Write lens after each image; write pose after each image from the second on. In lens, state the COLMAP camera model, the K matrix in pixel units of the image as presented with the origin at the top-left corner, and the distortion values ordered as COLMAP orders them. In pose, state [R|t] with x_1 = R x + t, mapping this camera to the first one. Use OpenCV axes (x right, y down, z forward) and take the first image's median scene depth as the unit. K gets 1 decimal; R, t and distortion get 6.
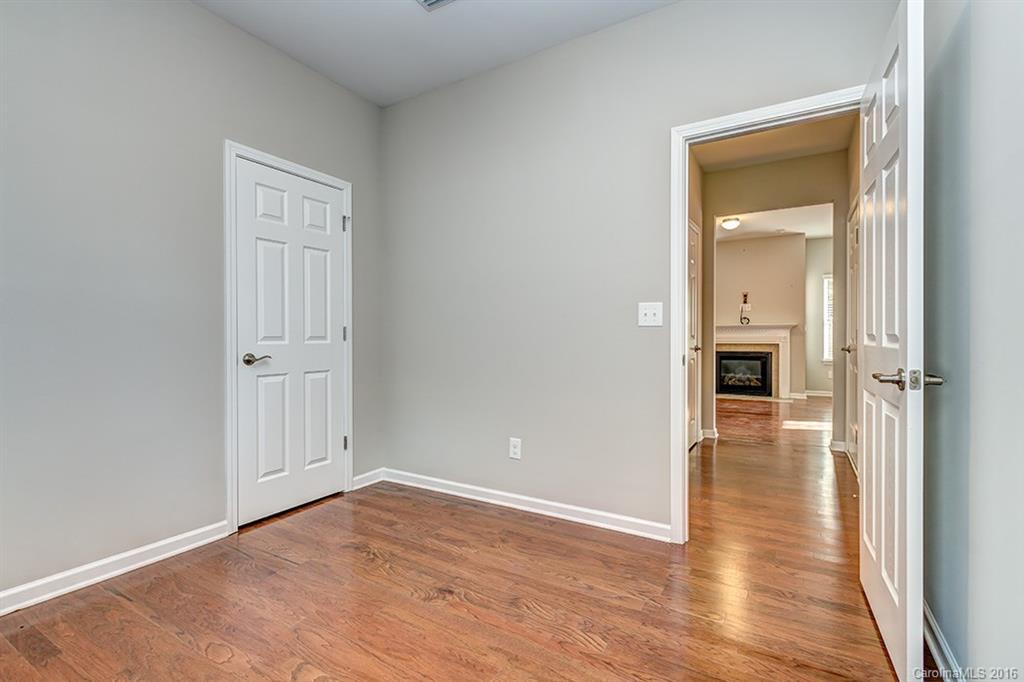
lens RADIAL K [[467.0, 0, 509.2], [0, 467.0, 338.3], [0, 0, 1]] dist [-0.000991, -0.000694]
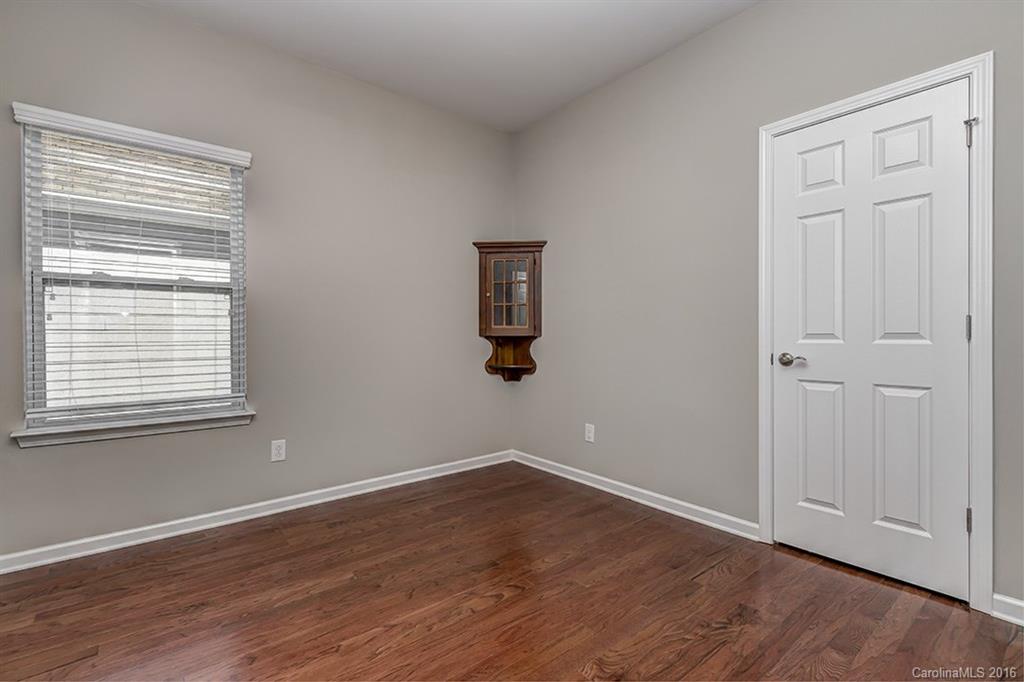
lens RADIAL K [[467.0, 0, 509.2], [0, 467.0, 338.3], [0, 0, 1]] dist [-0.000991, -0.000694]
pose [[-0.338138, 0.010061, -0.941043, 0.456428], [0.001100, 0.999946, 0.010296, -0.005194], [0.941096, 0.002447, -0.338131, 0.816499]]
